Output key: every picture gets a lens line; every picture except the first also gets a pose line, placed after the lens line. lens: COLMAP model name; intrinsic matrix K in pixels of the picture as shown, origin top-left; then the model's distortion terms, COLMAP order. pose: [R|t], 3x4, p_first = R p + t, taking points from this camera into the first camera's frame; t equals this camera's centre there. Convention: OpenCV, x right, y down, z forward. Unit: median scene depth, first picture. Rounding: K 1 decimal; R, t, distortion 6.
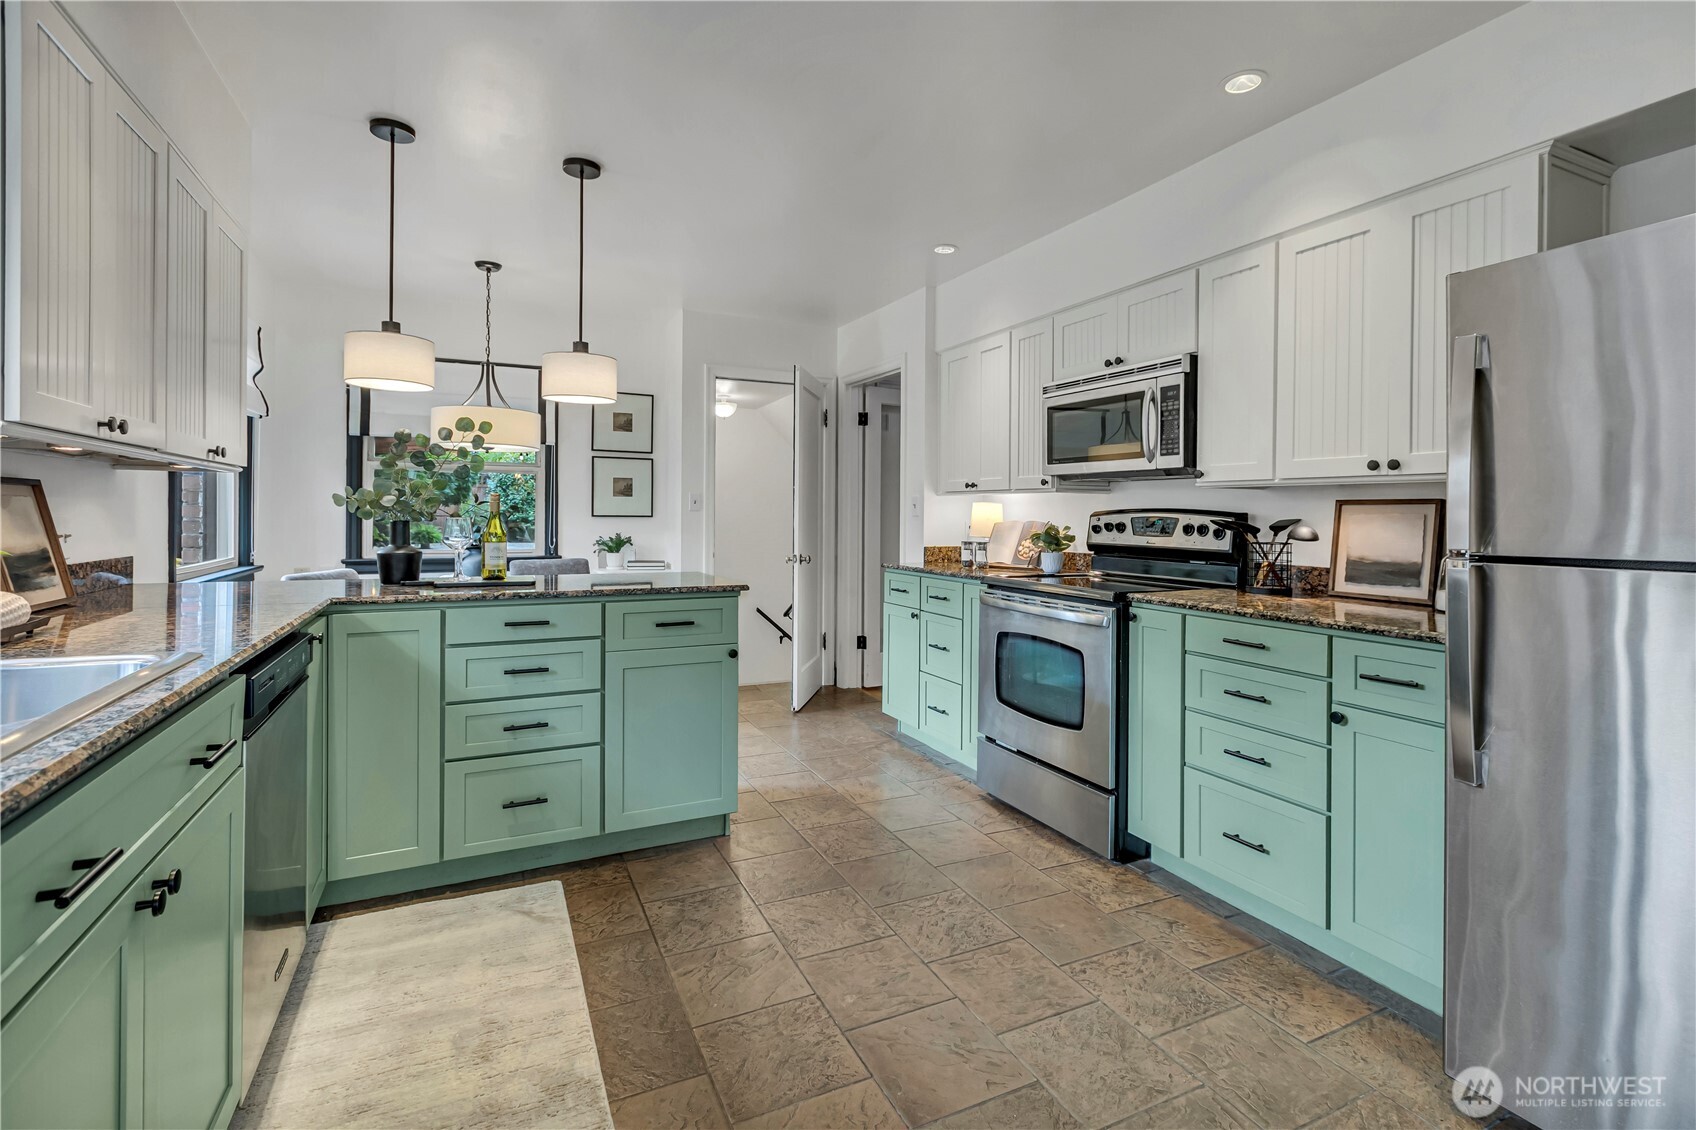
lens RADIAL K [[783.1, 0, 839.2], [0, 783.1, 506.5], [0, 0, 1]] dist [0.004666, -0.002274]
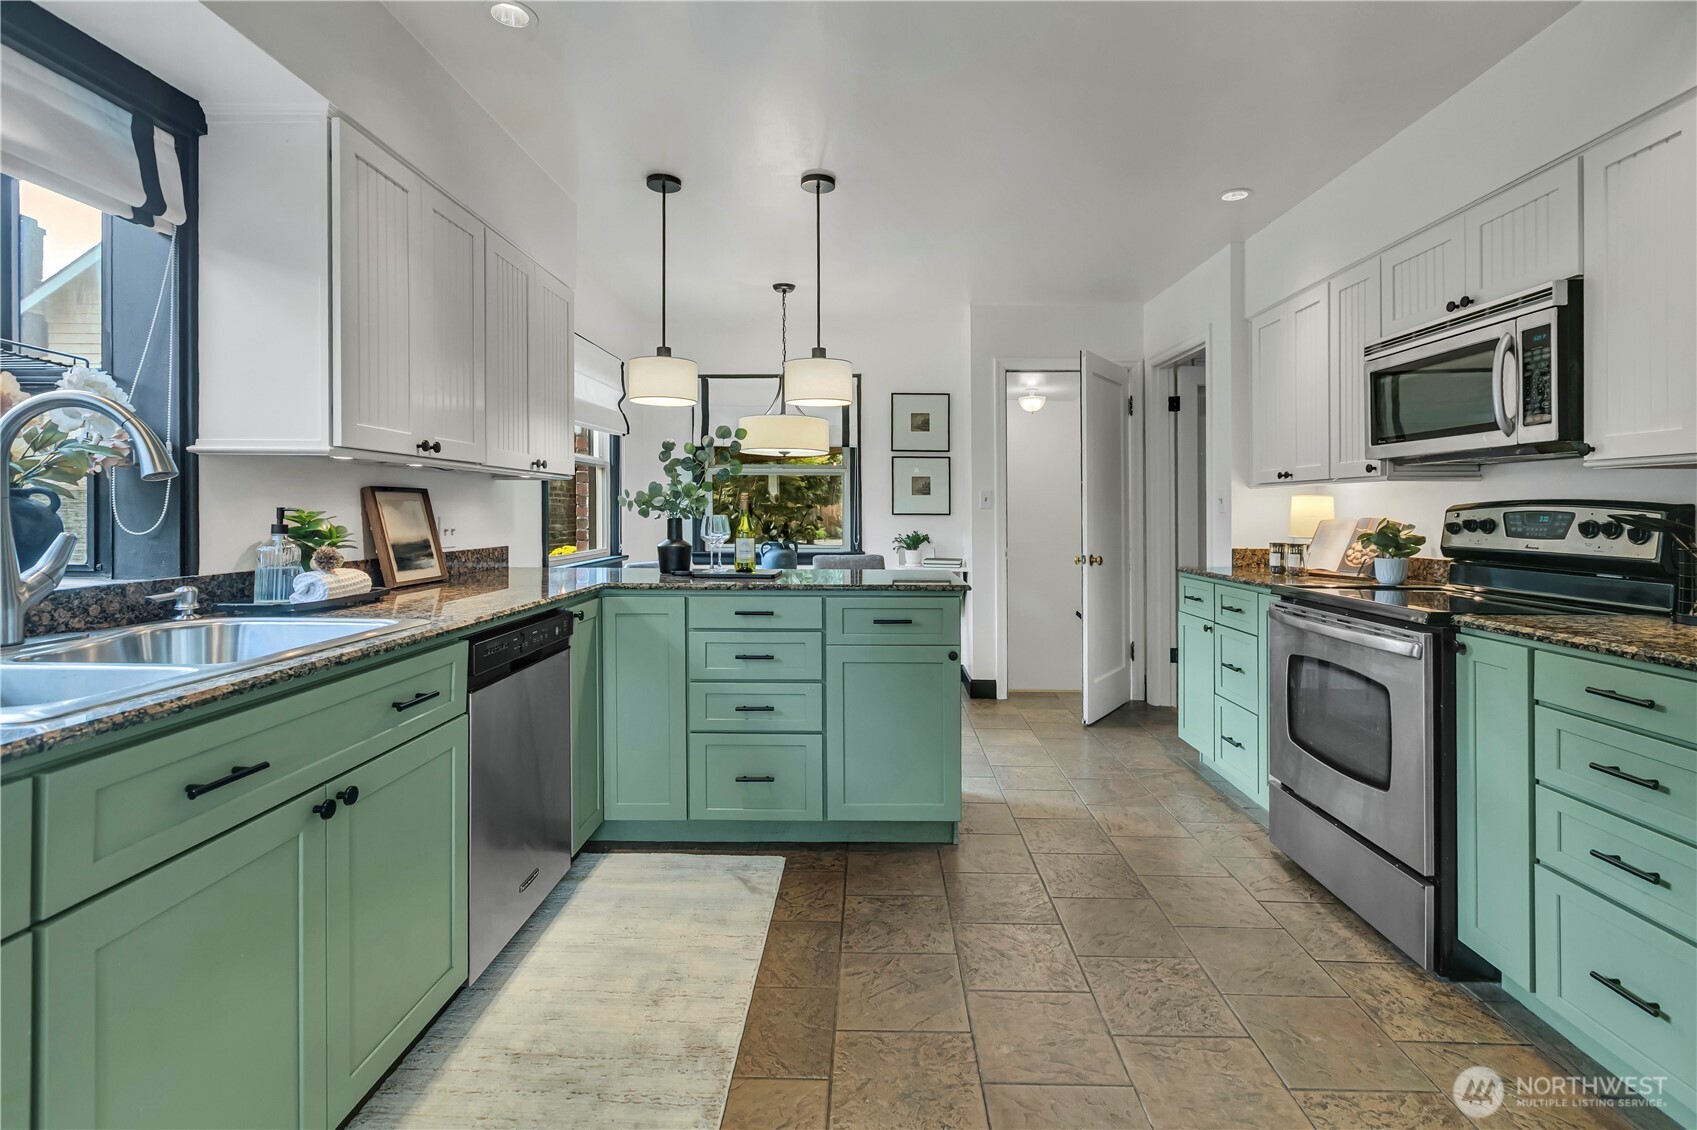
lens RADIAL K [[783.5, 0, 851.1], [0, 783.5, 503.8], [0, 0, 1]] dist [0.004666, -0.002274]
pose [[0.894697, -0.010424, -0.446552, 0.189664], [0.009388, 0.999946, -0.004533, 0.004445], [0.446575, -0.000137, 0.894746, 0.084656]]
